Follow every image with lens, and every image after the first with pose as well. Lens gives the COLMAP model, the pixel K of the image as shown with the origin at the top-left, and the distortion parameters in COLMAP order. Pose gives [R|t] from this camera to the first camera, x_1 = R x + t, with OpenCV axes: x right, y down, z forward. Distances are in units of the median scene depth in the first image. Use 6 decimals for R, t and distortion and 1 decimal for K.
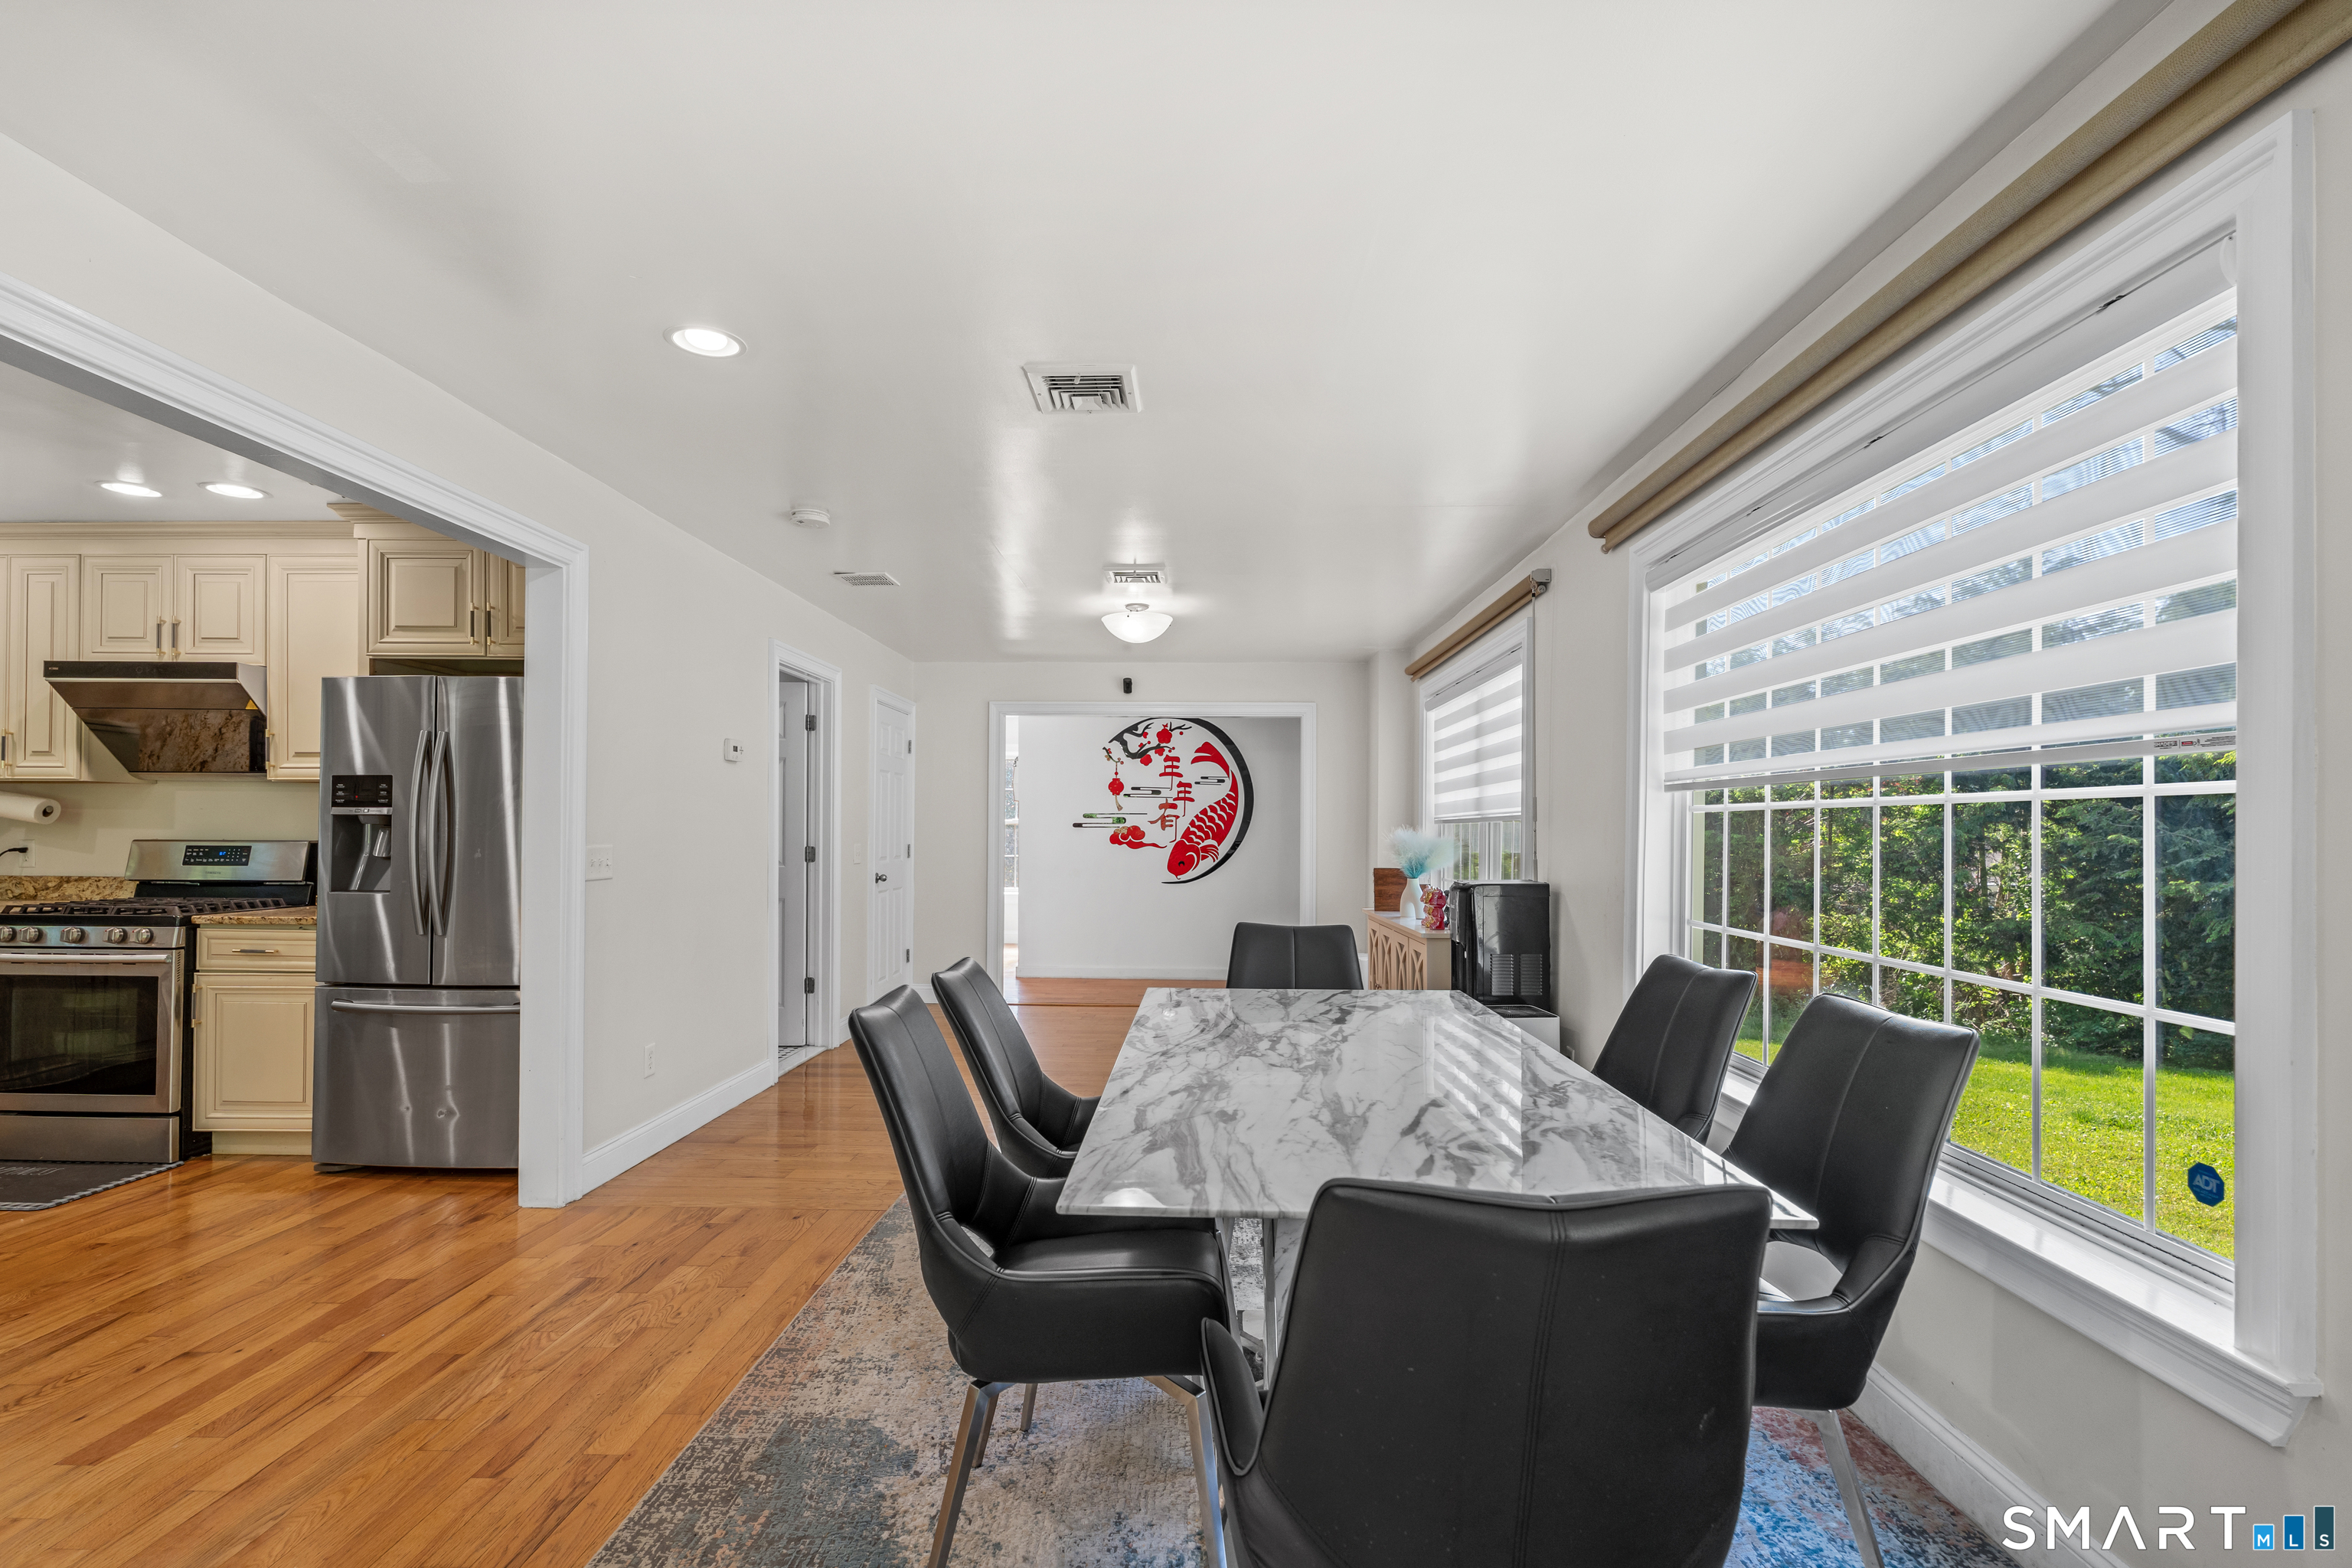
lens RADIAL K [[1055.0, 0, 1172.6], [0, 1055.0, 818.7], [0, 0, 1]] dist [-0.000546, -0.000354]
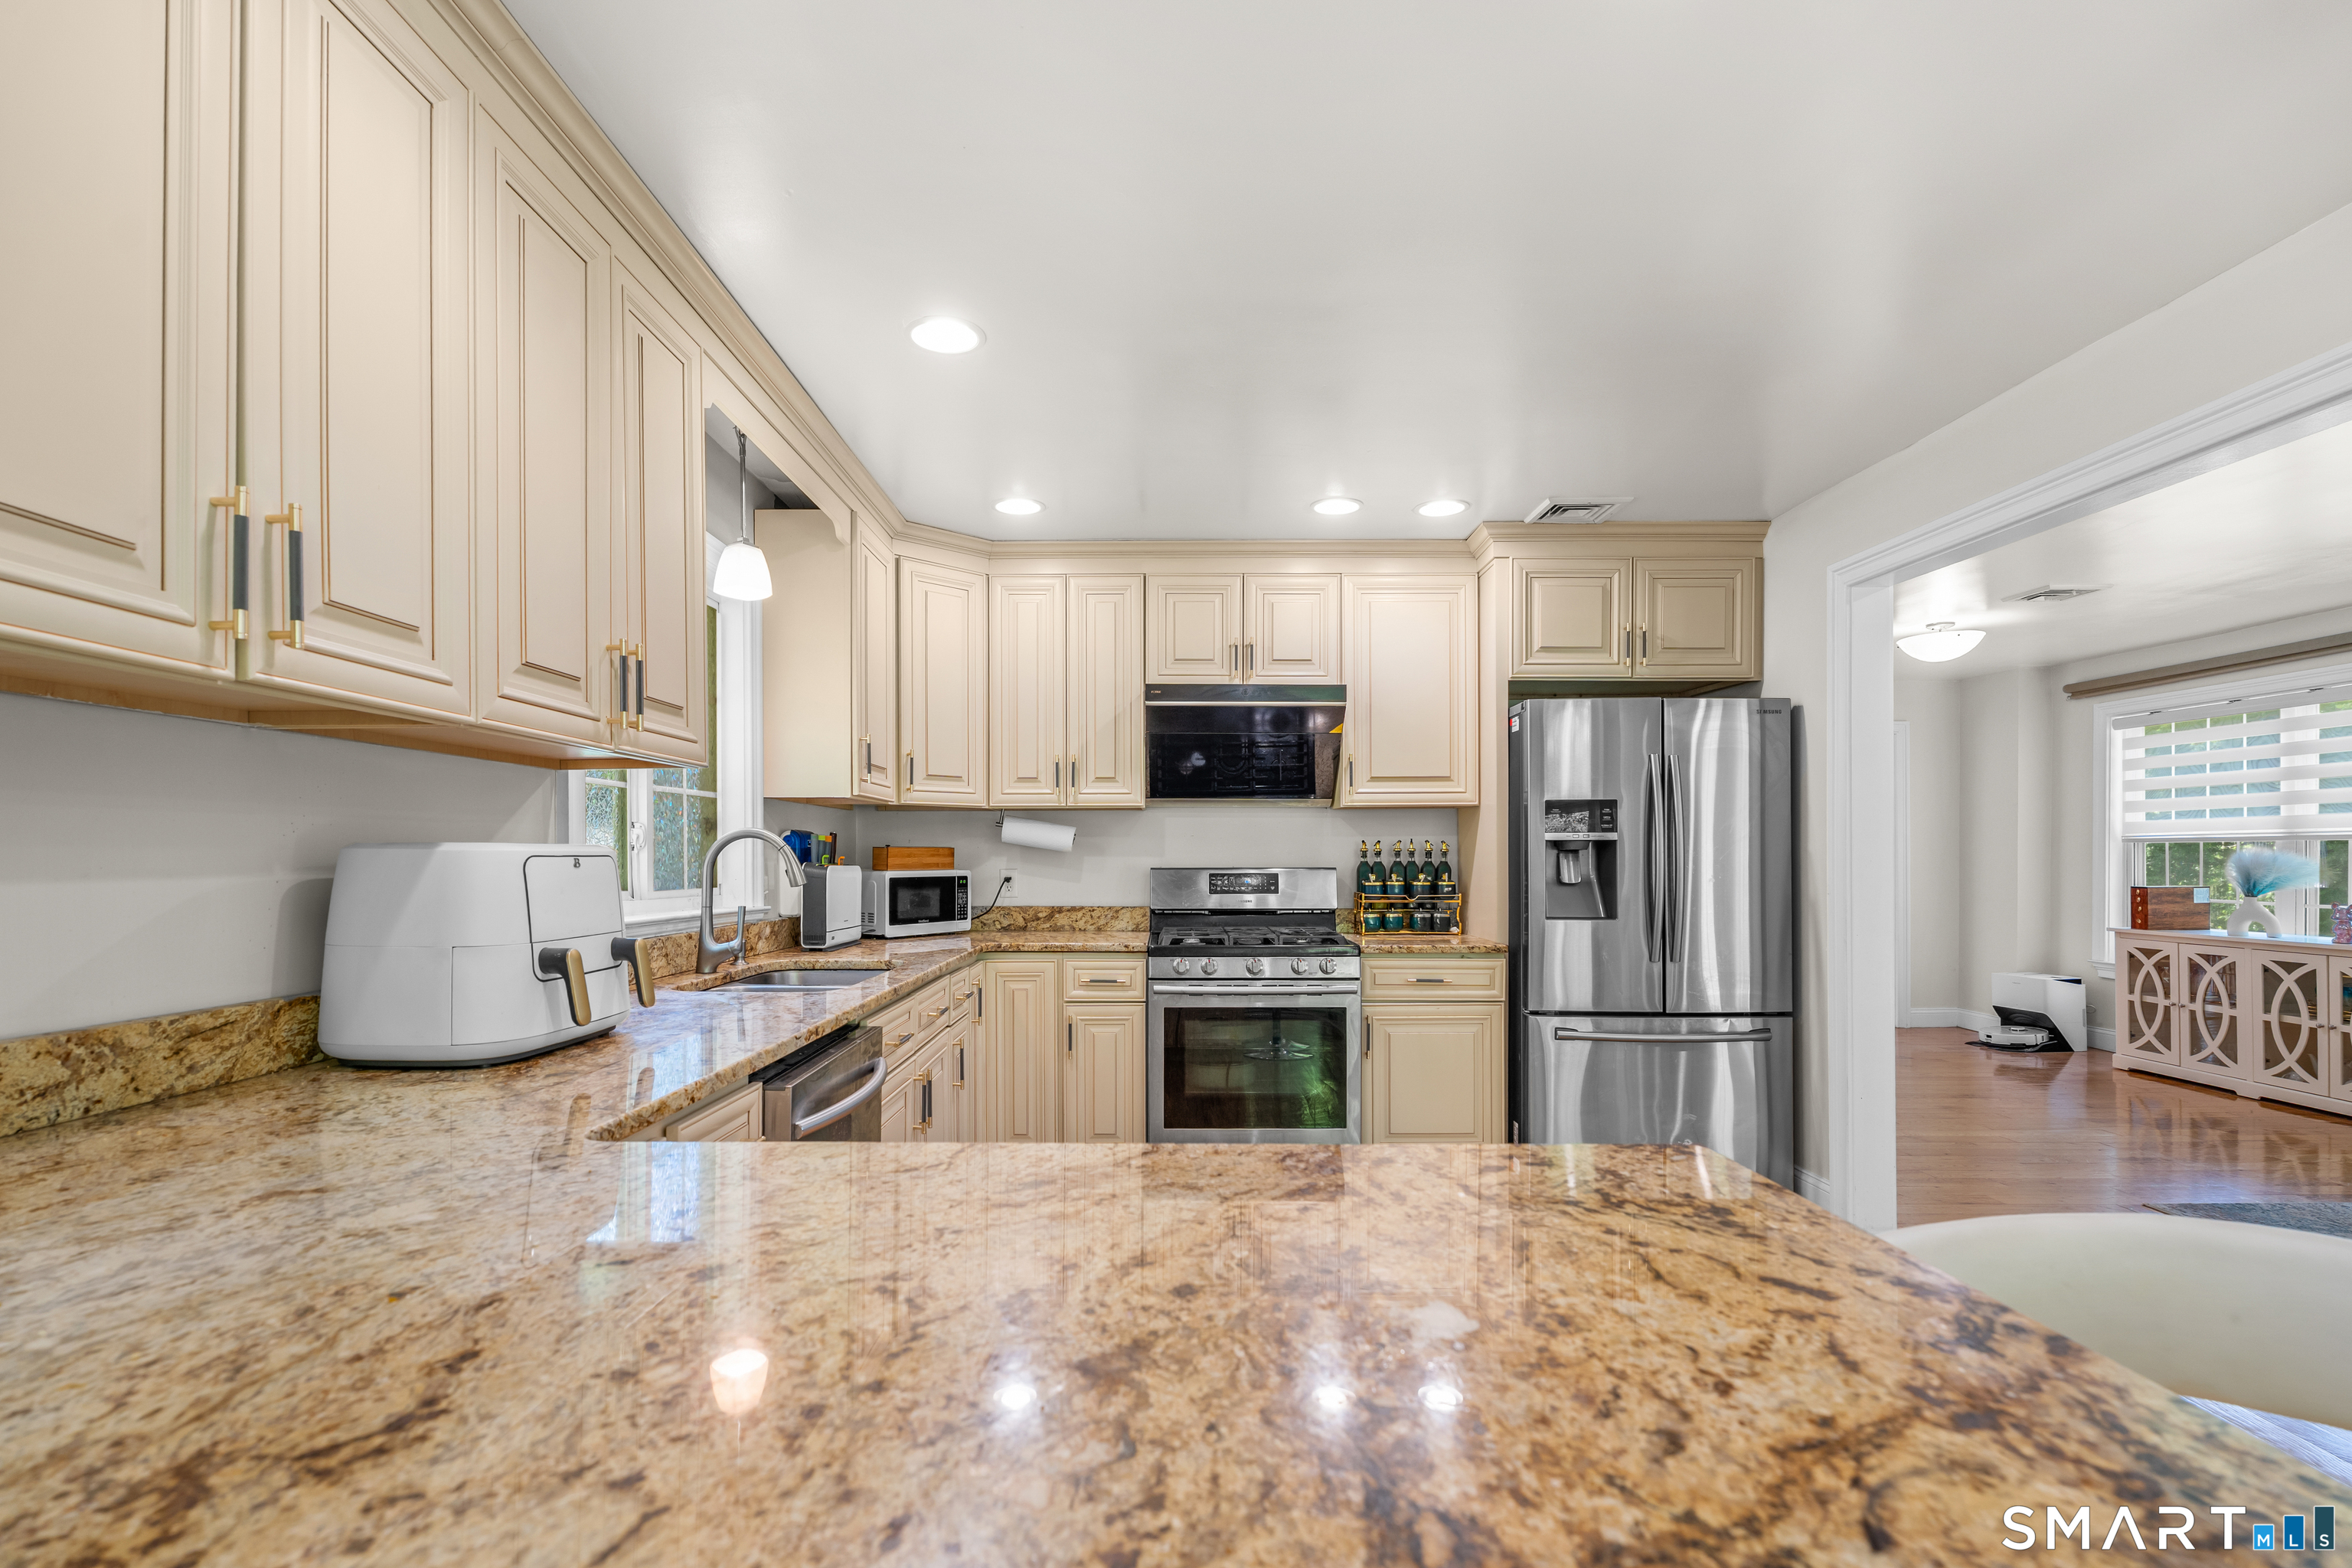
lens RADIAL K [[1059.4, 0, 1162.9], [0, 1059.4, 856.1], [0, 0, 1]] dist [-0.000394, -0.000284]
pose [[0.999575, -0.006112, 0.028518, -1.077896], [0.005839, 0.999936, 0.009655, -0.000429], [-0.028575, -0.009484, 0.999547, 0.025349]]
